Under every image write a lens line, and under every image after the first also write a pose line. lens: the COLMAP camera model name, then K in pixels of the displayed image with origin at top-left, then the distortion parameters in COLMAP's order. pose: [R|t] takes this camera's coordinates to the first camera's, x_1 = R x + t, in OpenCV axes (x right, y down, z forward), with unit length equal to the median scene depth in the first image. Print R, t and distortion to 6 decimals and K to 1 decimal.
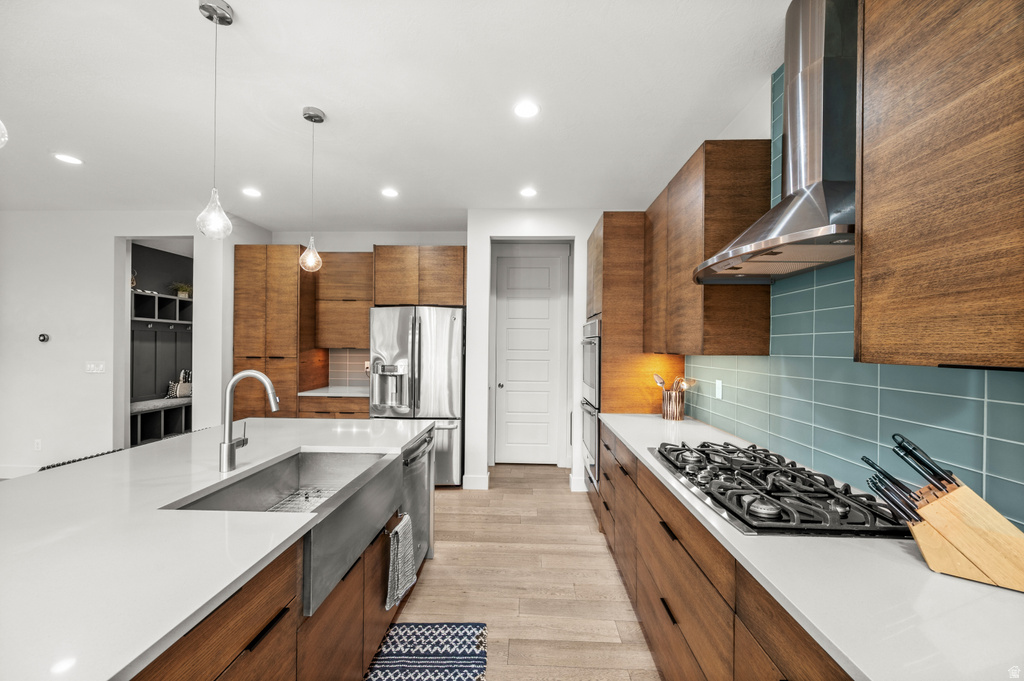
lens RADIAL K [[407.3, 0, 515.3], [0, 407.3, 348.3], [0, 0, 1]] dist [-0.001605, -0.000088]
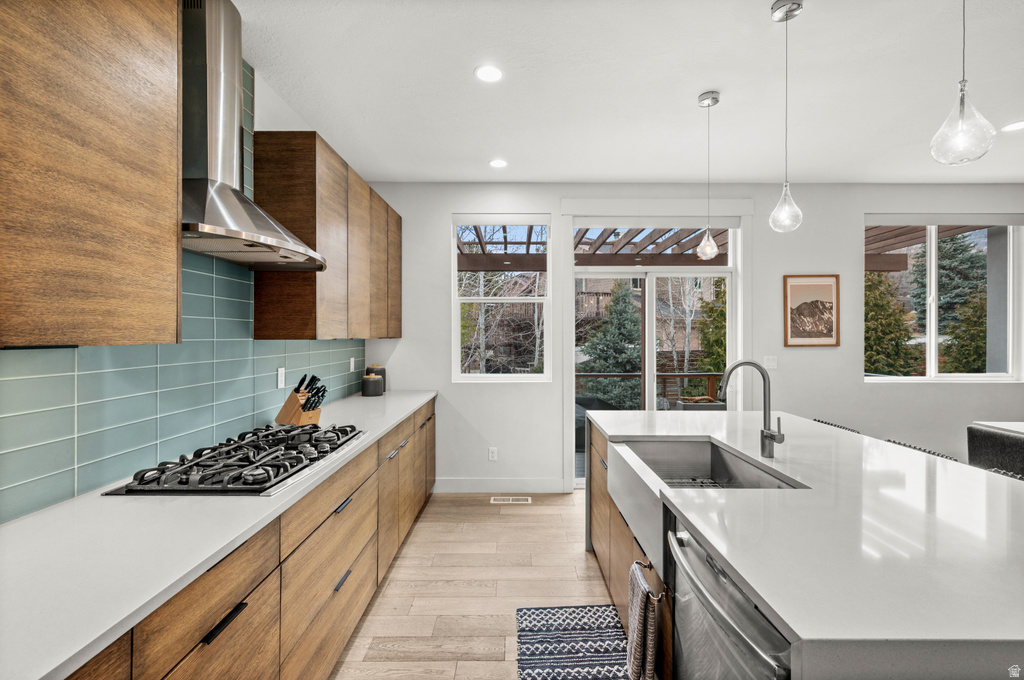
lens RADIAL K [[448.2, 0, 515.2], [0, 448.2, 336.6], [0, 0, 1]] dist [0.001586, 0.000094]
pose [[-0.998877, -0.012762, -0.045633, -0.006479], [-0.013061, 0.999895, 0.006269, -0.001892], [0.045548, 0.006858, -0.998939, 0.814472]]
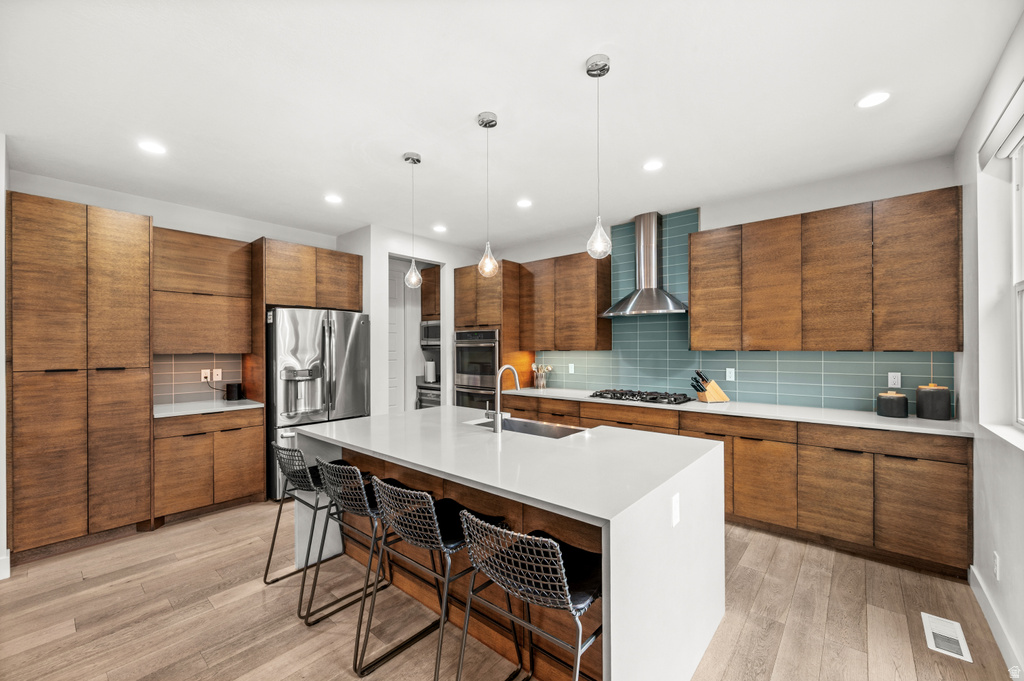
lens RADIAL K [[407.3, 0, 515.3], [0, 407.3, 348.3], [0, 0, 1]] dist [-0.001605, -0.000088]
pose [[0.612330, -0.015065, 0.790459, -0.714384], [0.014147, 0.999867, 0.008098, -0.008861], [-0.790476, 0.006224, 0.612462, 0.014345]]
